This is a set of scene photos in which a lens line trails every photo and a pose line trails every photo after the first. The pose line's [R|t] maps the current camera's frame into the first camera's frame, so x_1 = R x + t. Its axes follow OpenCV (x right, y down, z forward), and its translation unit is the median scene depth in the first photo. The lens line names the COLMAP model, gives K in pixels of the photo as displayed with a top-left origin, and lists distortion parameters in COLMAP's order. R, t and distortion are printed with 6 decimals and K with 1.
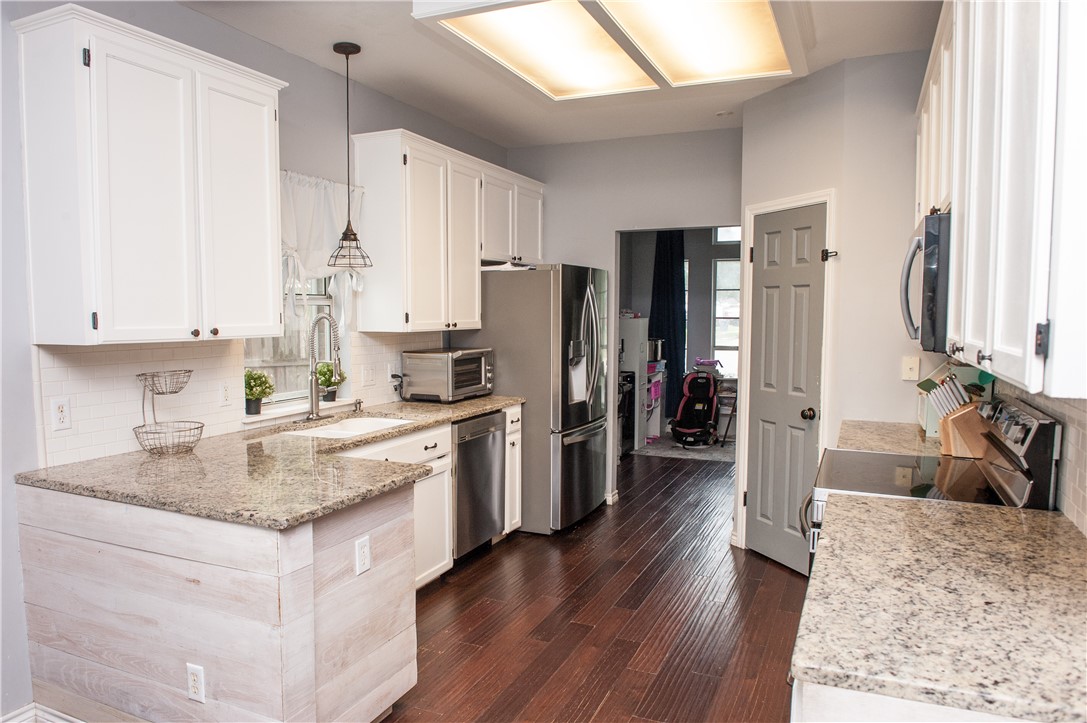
lens RADIAL K [[750.4, 0, 535.7], [0, 750.4, 376.9], [0, 0, 1]] dist [-0.050004, -0.004685]
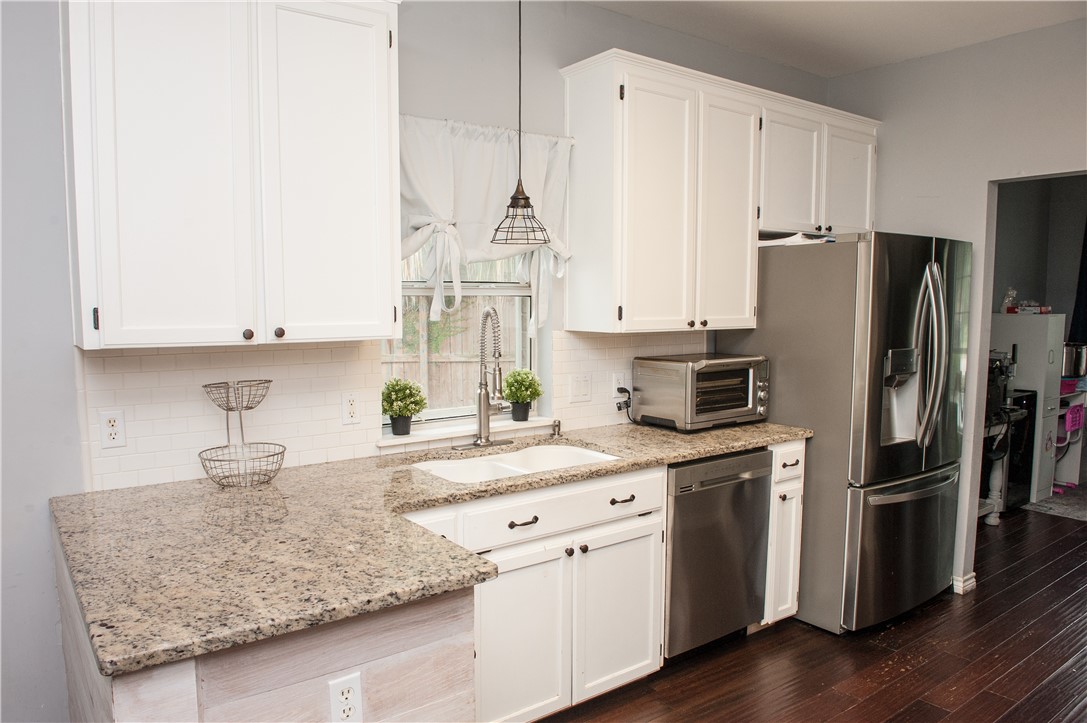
lens RADIAL K [[750.4, 0, 535.7], [0, 750.4, 376.9], [0, 0, 1]] dist [-0.050004, -0.004685]
pose [[0.866870, 0.048138, -0.496205, 0.109882], [-0.041382, 0.998840, 0.024606, -0.029373], [0.496814, -0.000796, 0.867857, 0.306488]]
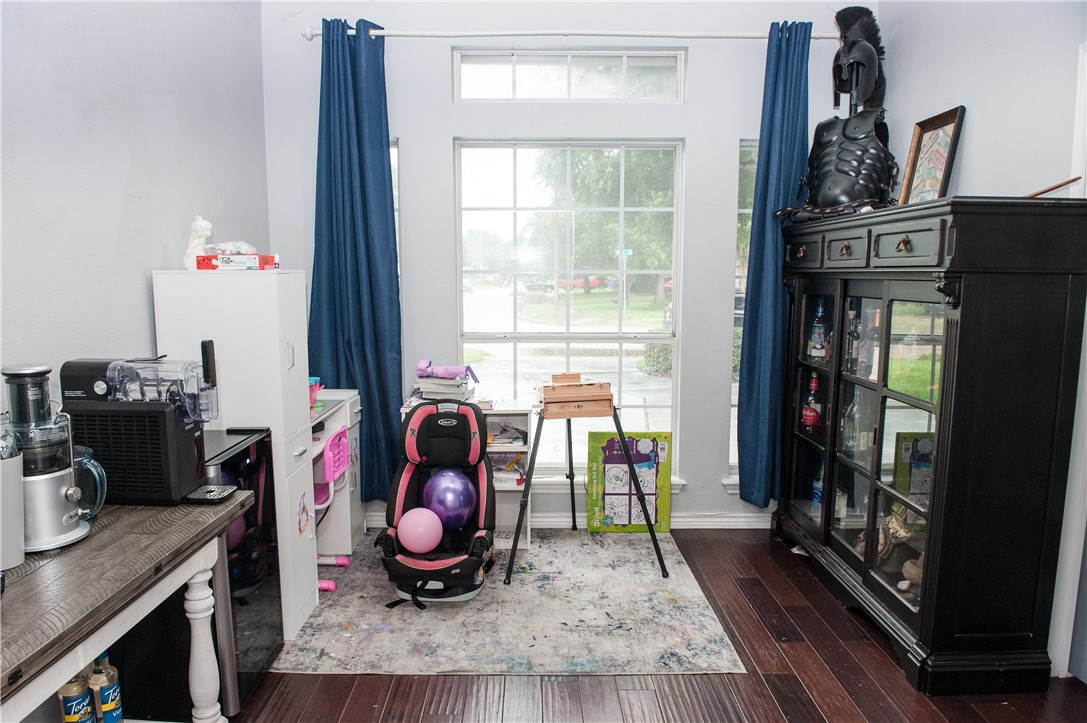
lens RADIAL K [[750.4, 0, 535.7], [0, 750.4, 376.9], [0, 0, 1]] dist [-0.050004, -0.004685]
pose [[0.914398, -0.056626, 0.400836, 0.180026], [0.038662, 0.997858, 0.052770, -0.071613], [-0.402965, -0.032756, 0.914629, 1.071064]]
